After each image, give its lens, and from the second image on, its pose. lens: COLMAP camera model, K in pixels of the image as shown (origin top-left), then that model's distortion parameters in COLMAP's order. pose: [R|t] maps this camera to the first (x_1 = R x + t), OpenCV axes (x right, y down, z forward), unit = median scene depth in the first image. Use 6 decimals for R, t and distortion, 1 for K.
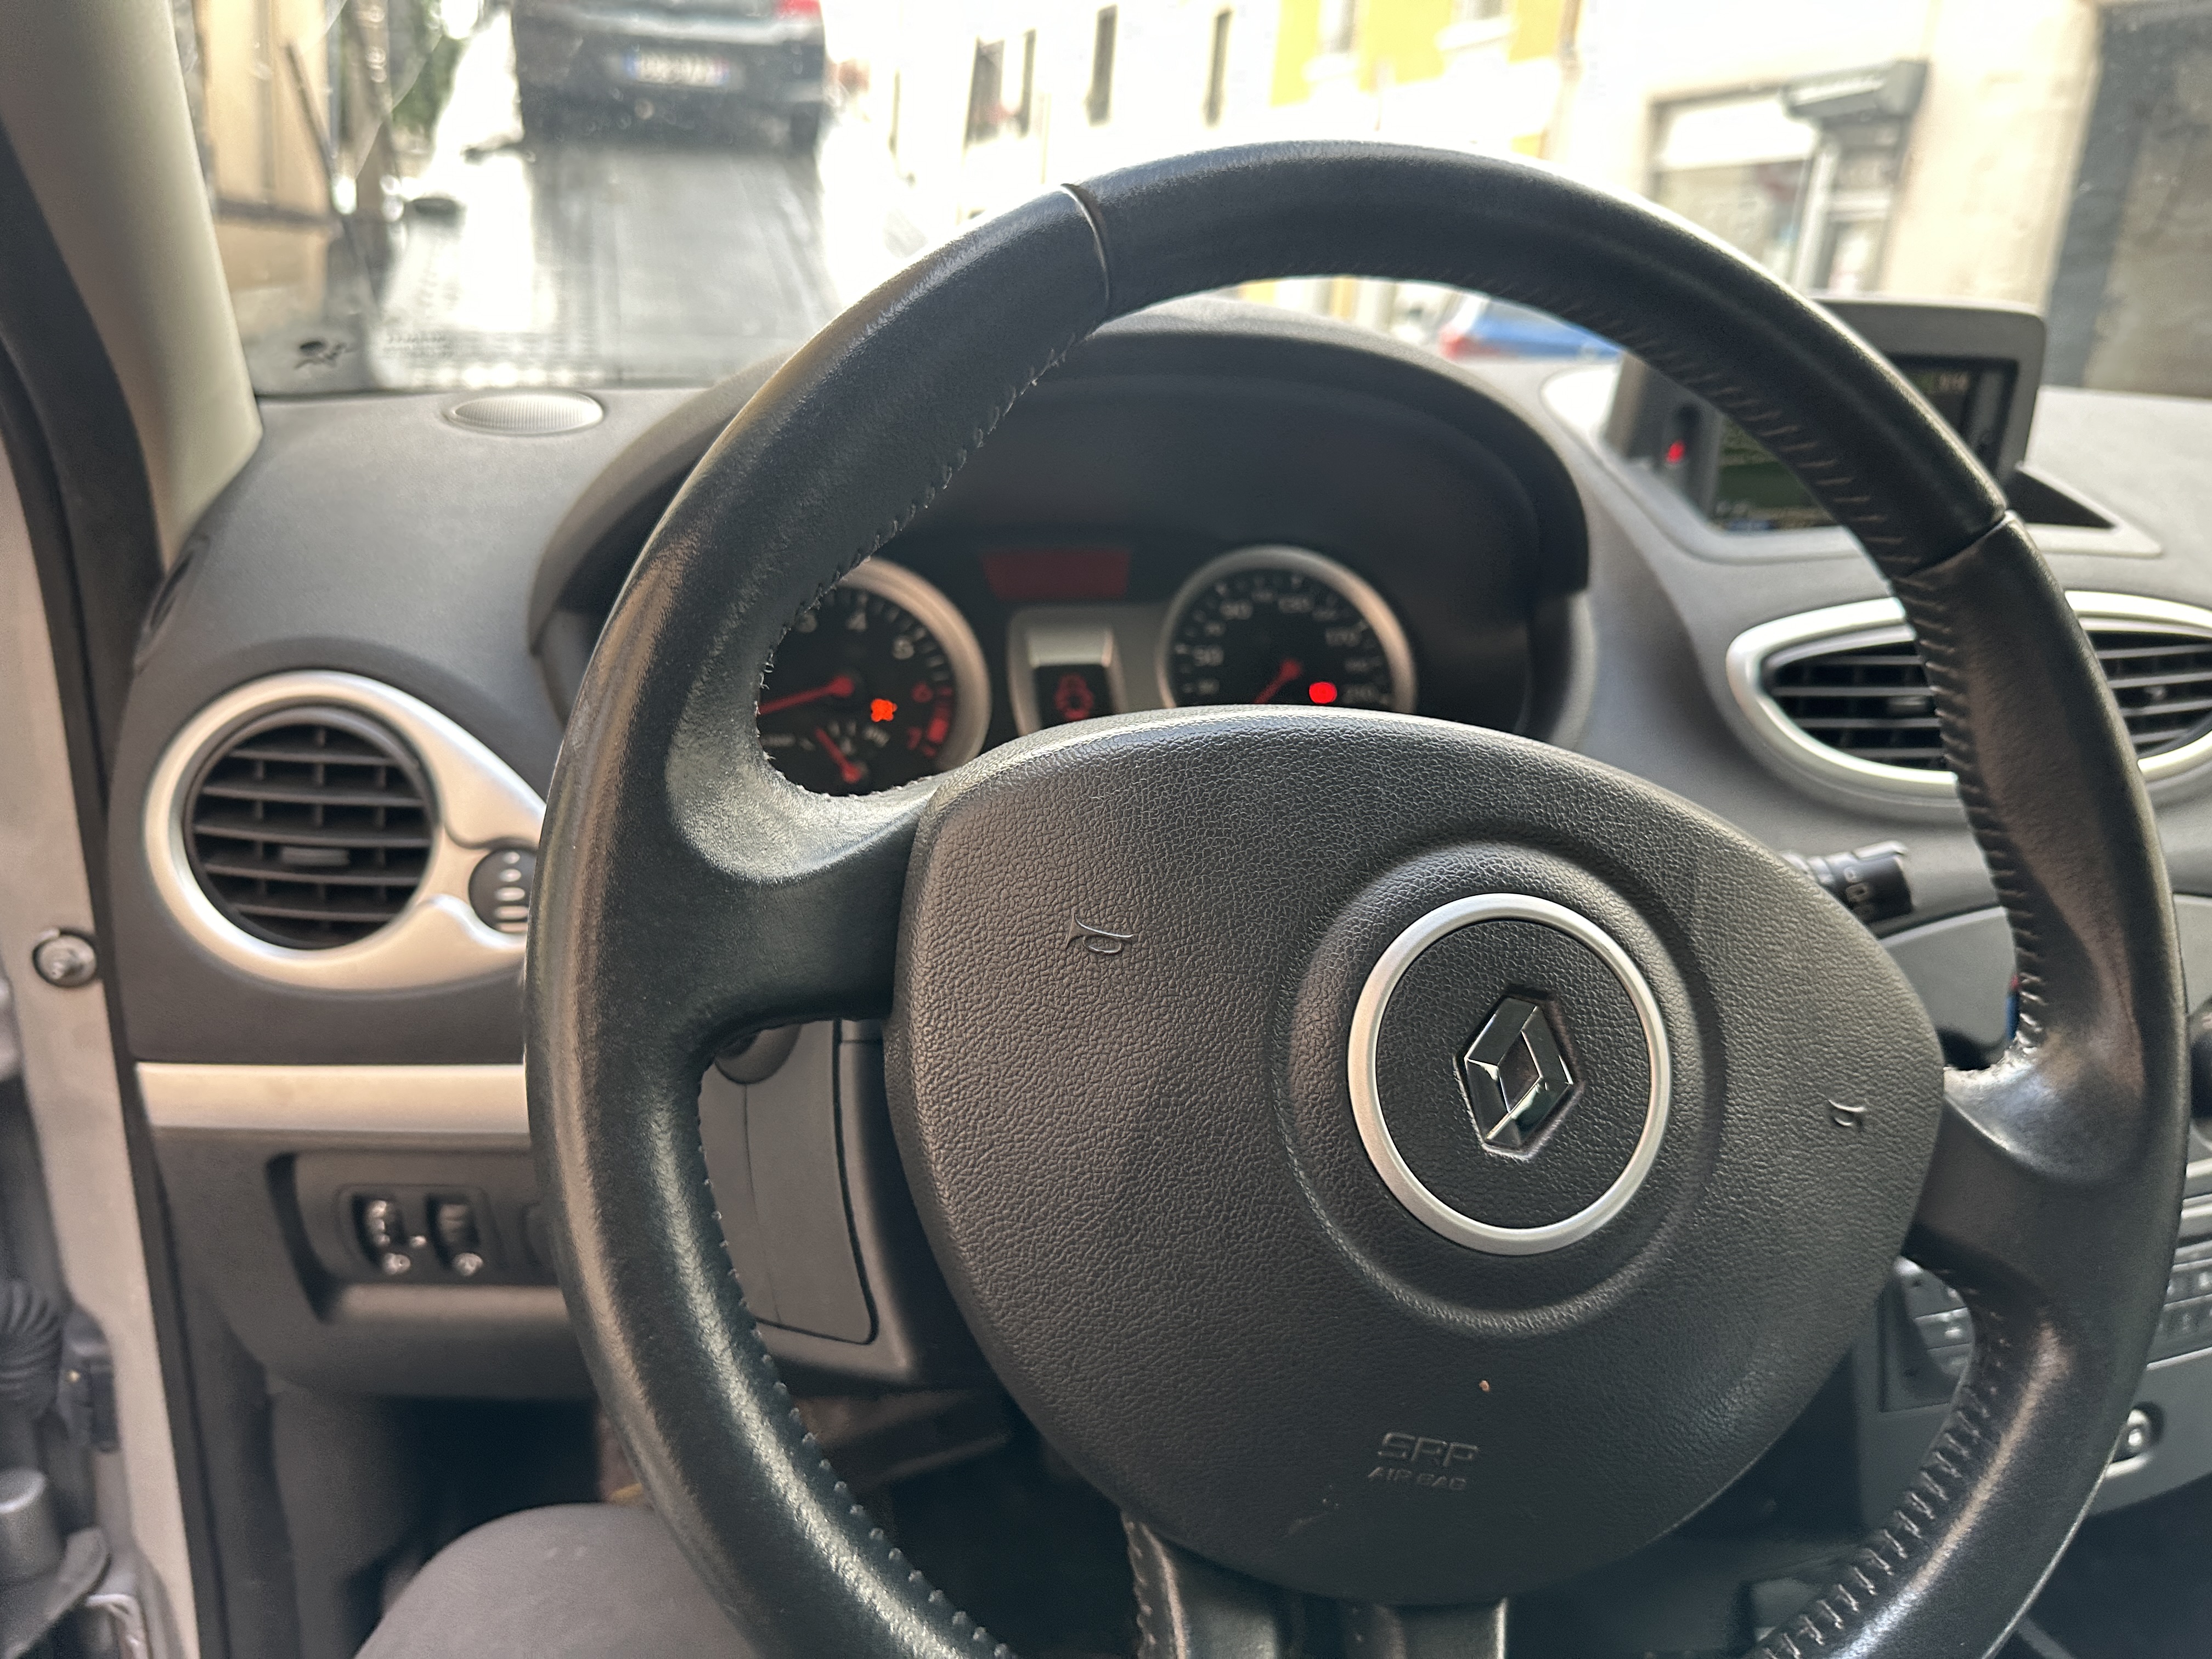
lens RADIAL K [[1644.4, 0, 1101.1], [0, 1644.4, 806.6], [0, 0, 1]] dist [0.028764, -0.101166]
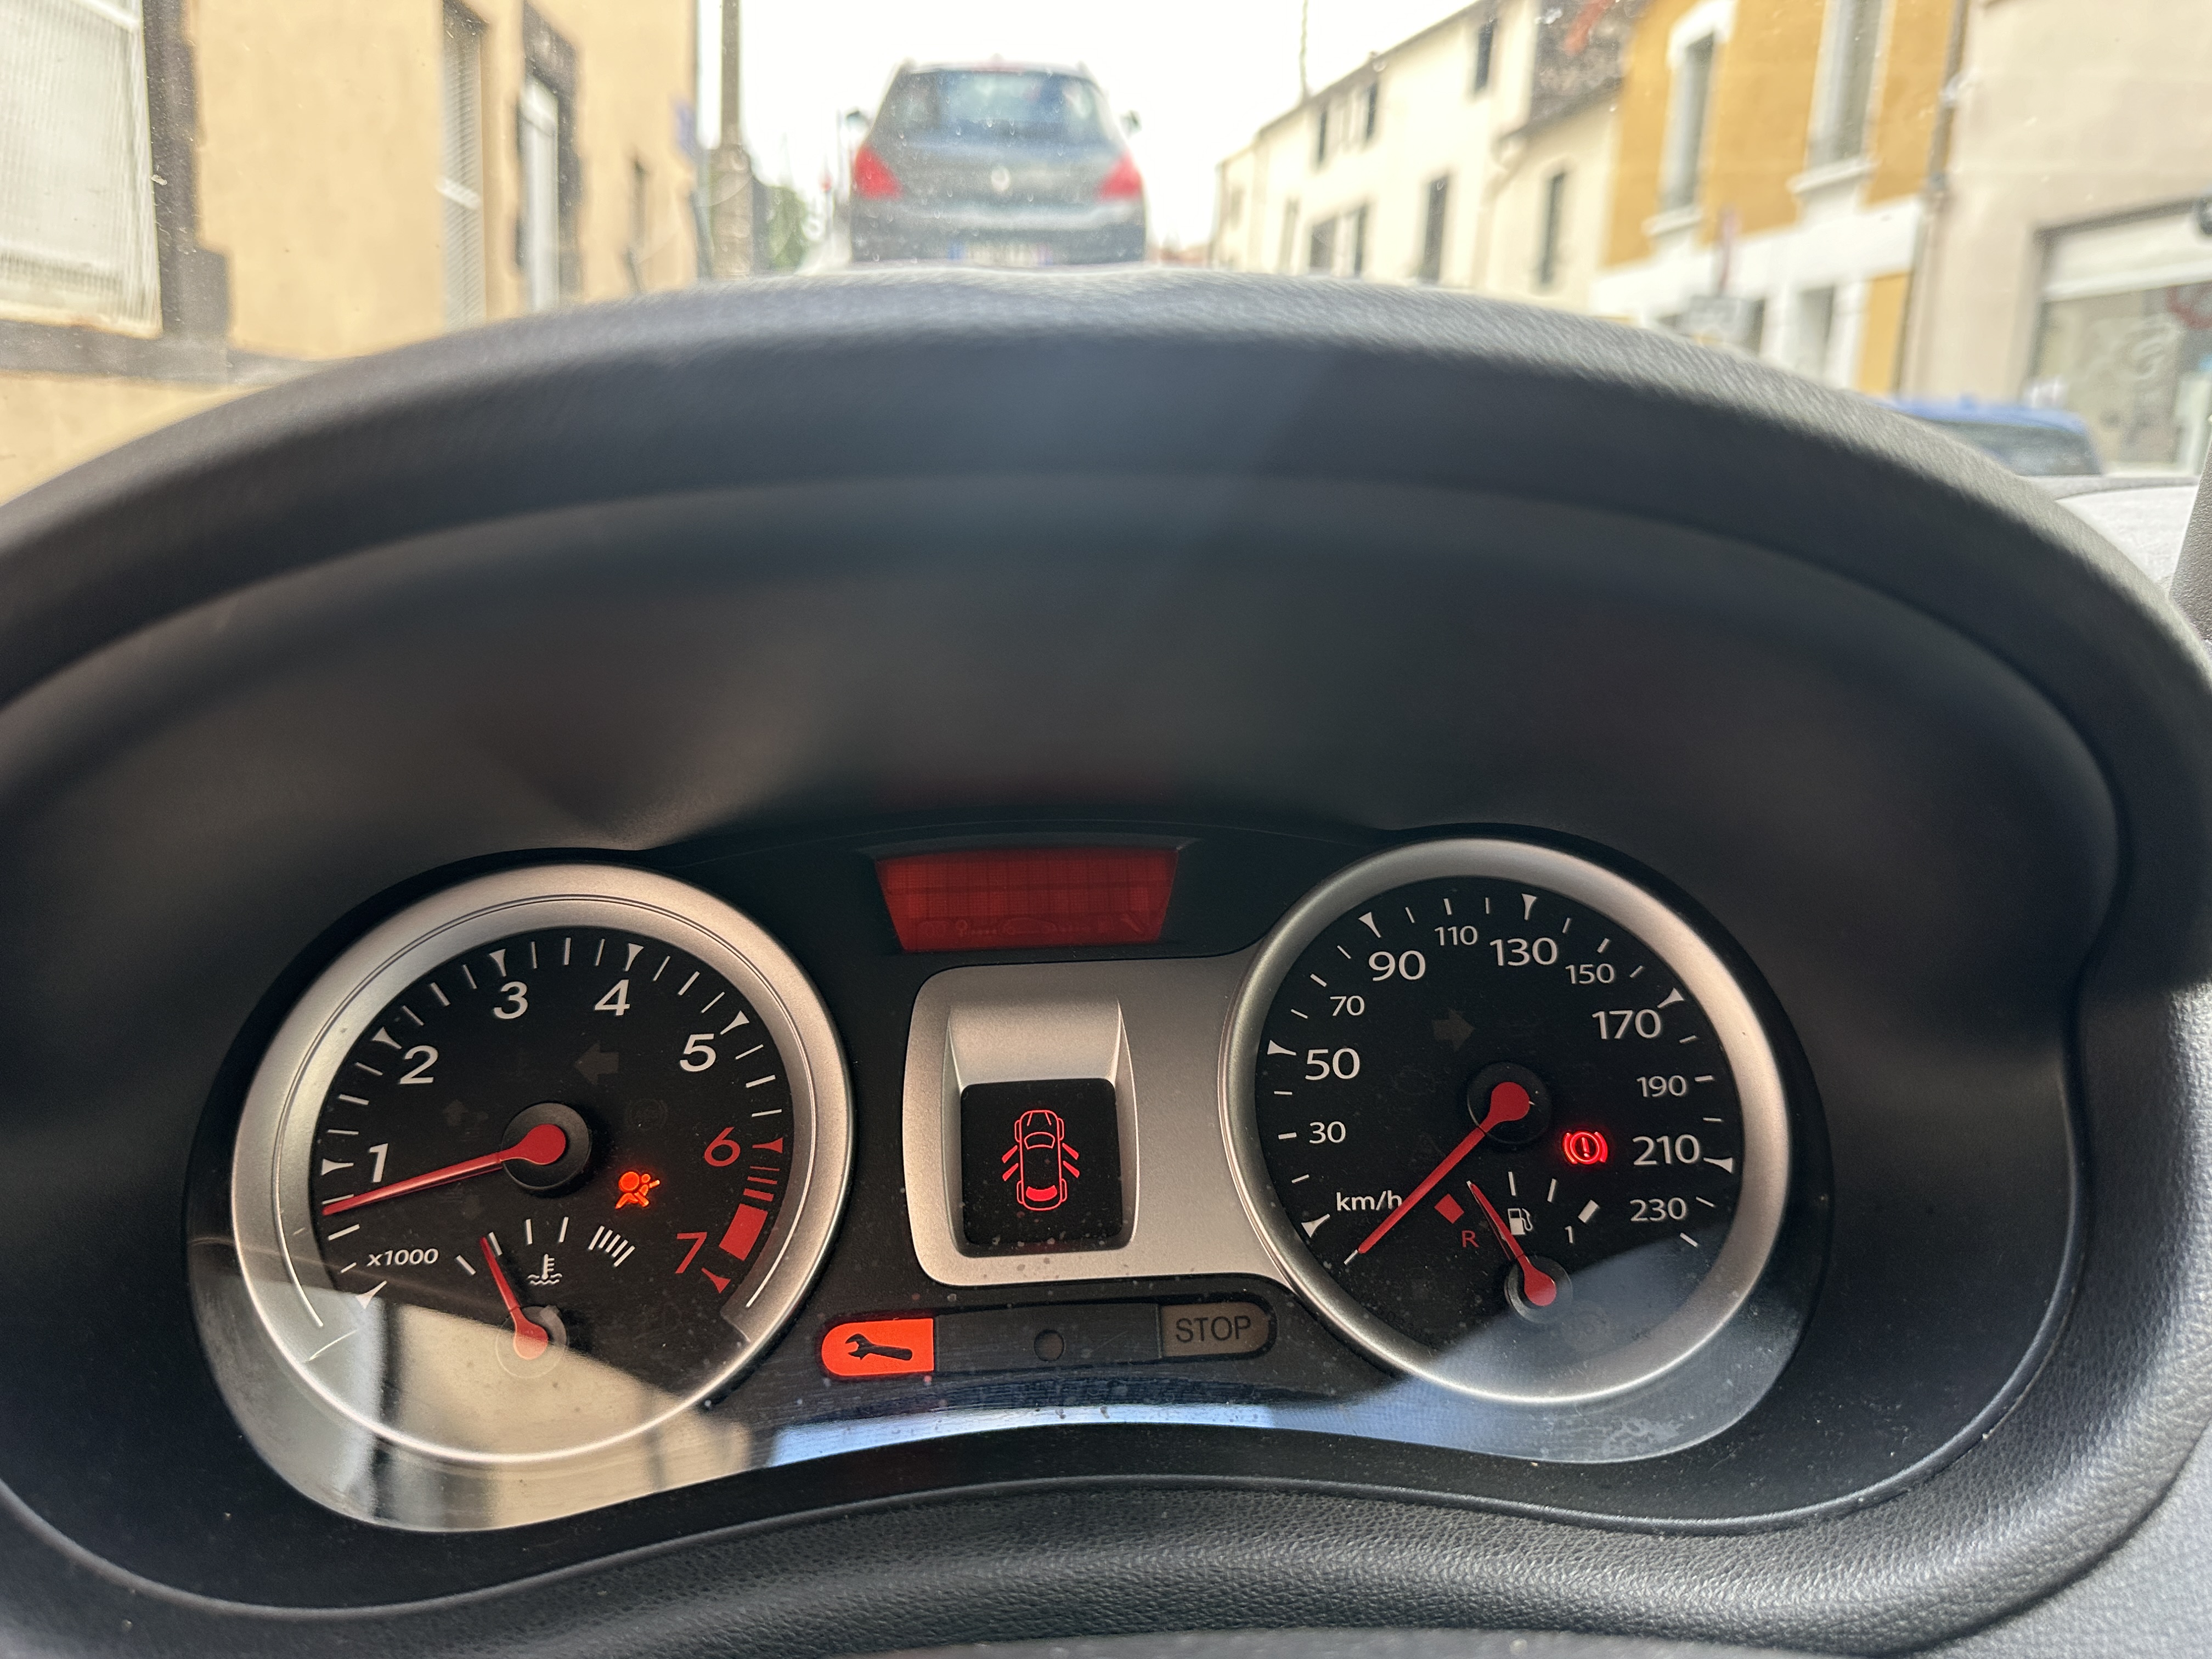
lens RADIAL K [[1653.0, 0, 1081.6], [0, 1653.0, 825.0], [0, 0, 1]] dist [-0.000160, -0.028707]
pose [[0.978398, 0.005594, -0.206656, 0.093209], [-0.023607, 0.996118, -0.084801, -0.119267], [0.205379, 0.087847, 0.974732, 0.498918]]
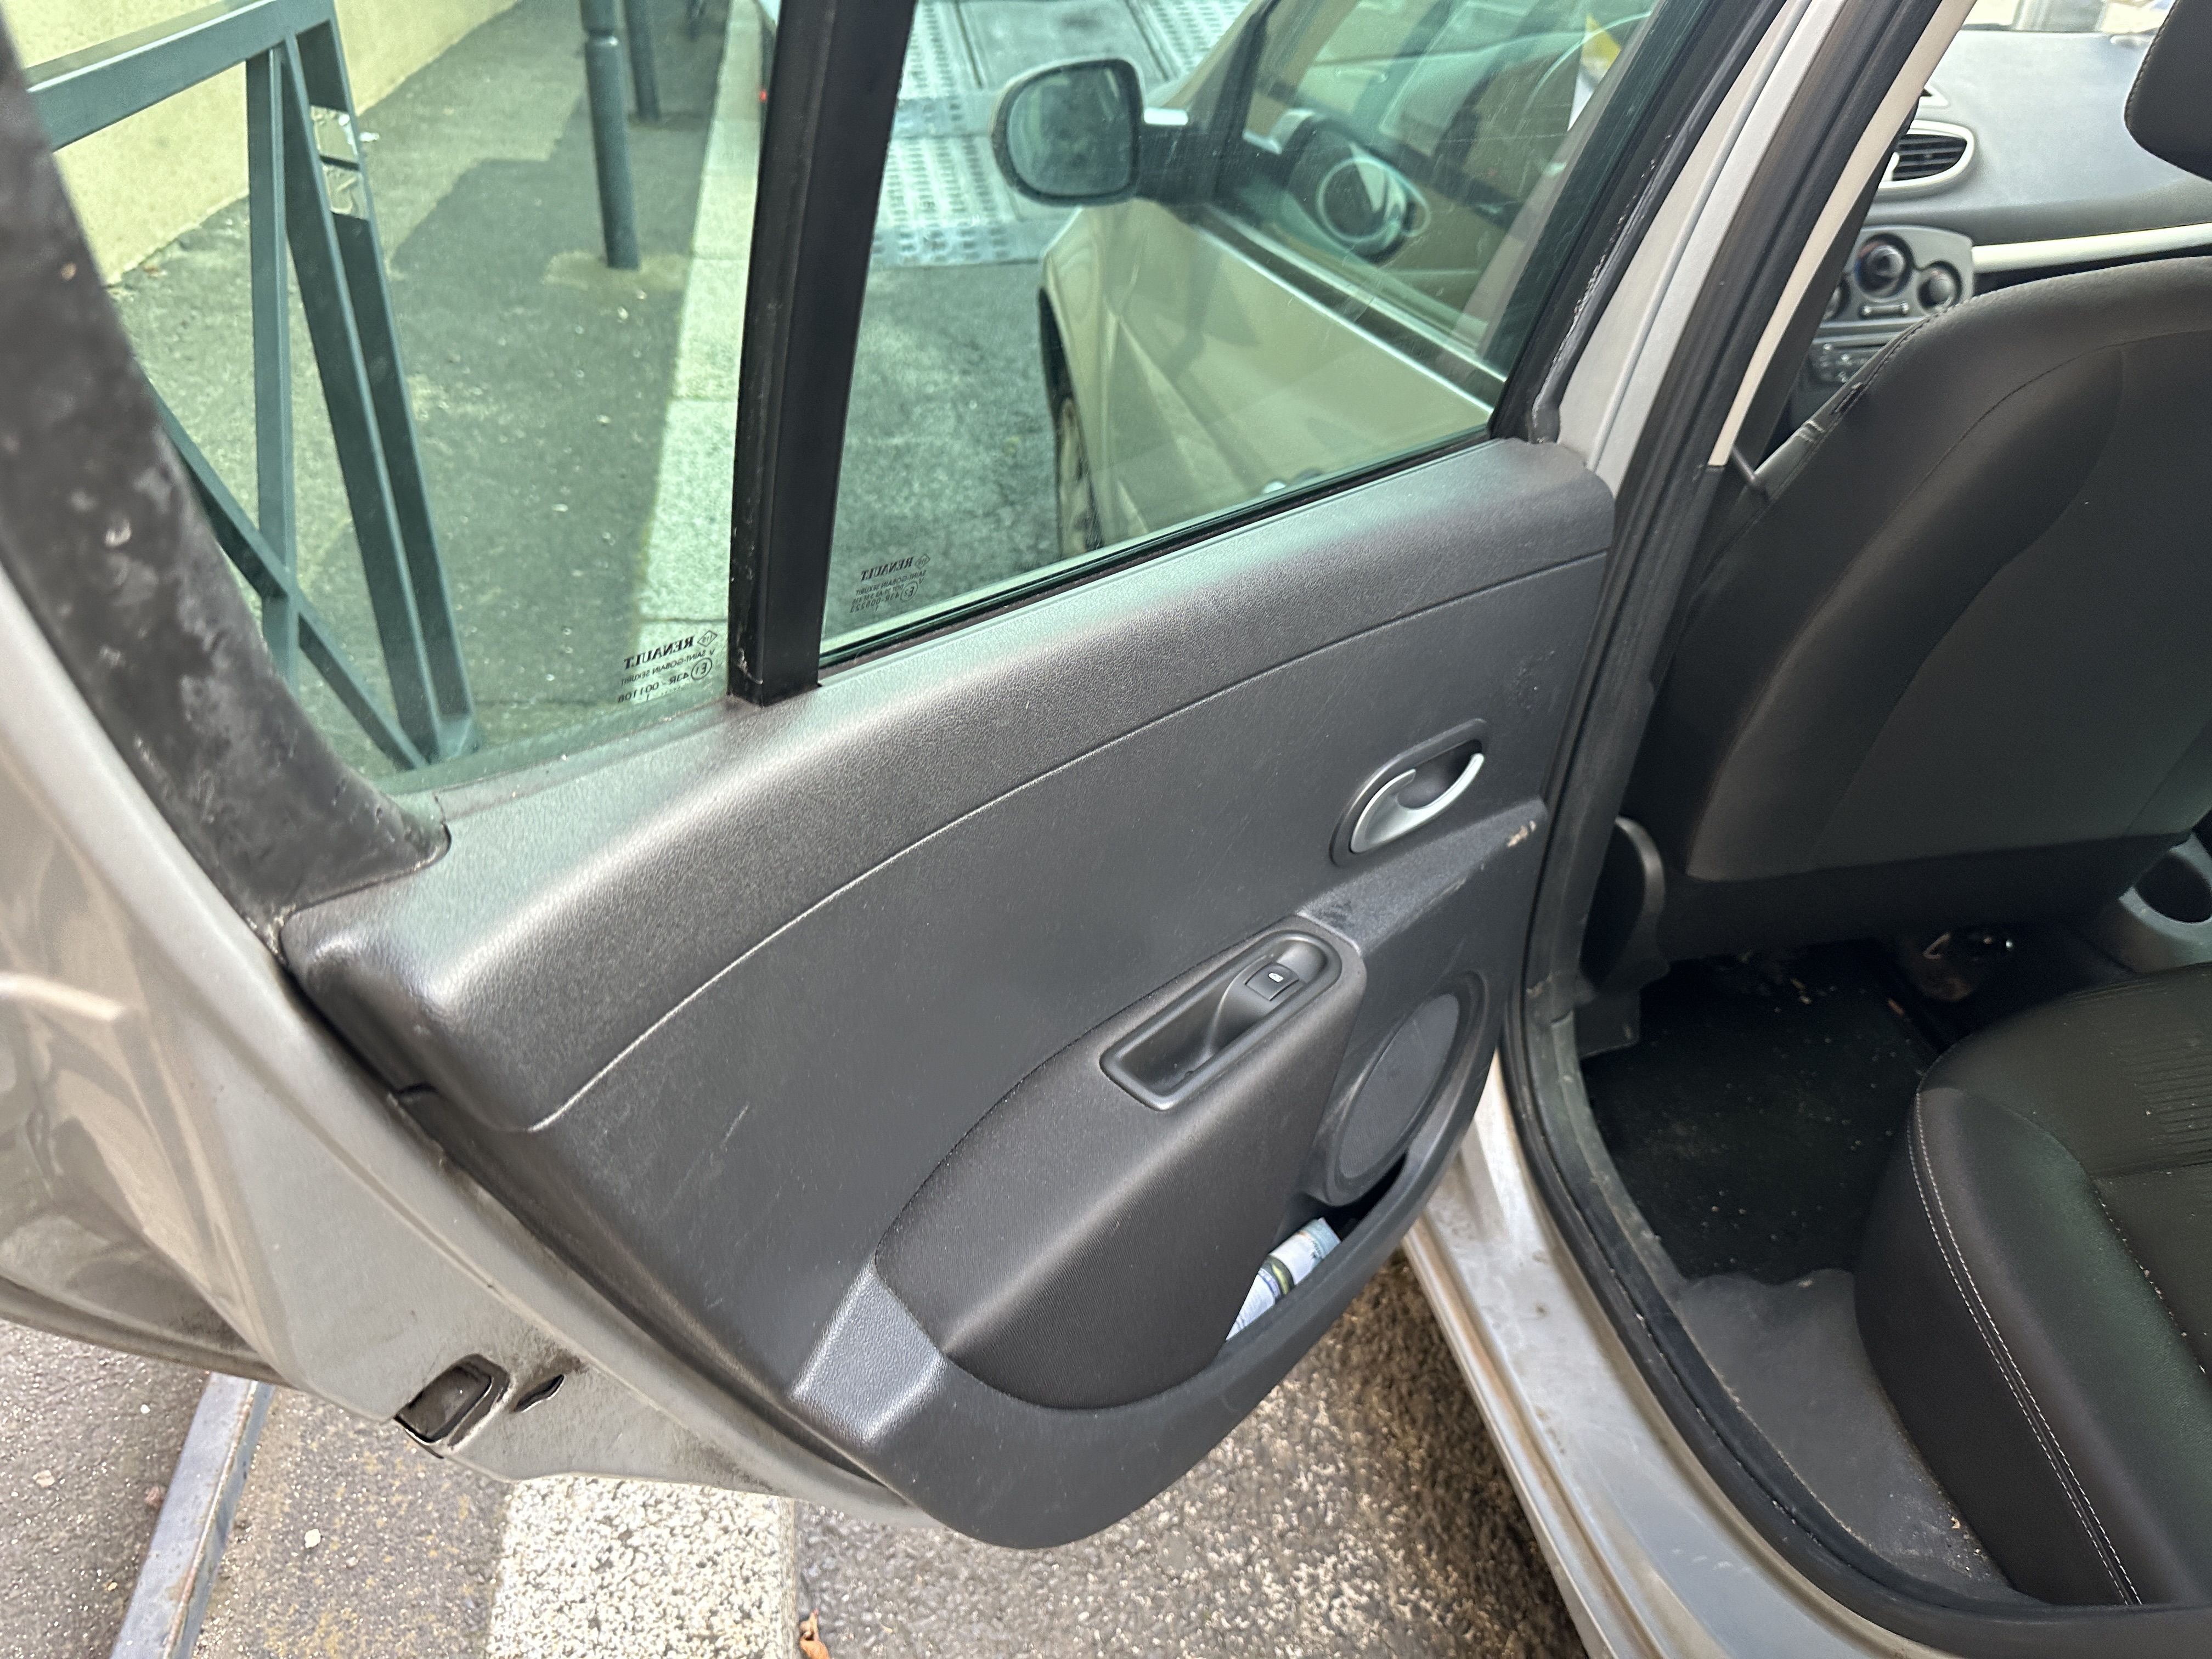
lens RADIAL K [[1596.0, 0, 1098.7], [0, 1596.0, 837.7], [0, 0, 1]] dist [-0.003027, 0.000757]
pose [[0.992511, 0.011283, -0.121635, -0.461279], [0.018486, 0.970385, 0.240856, 0.380477], [0.120751, -0.241300, 0.962909, -2.128938]]
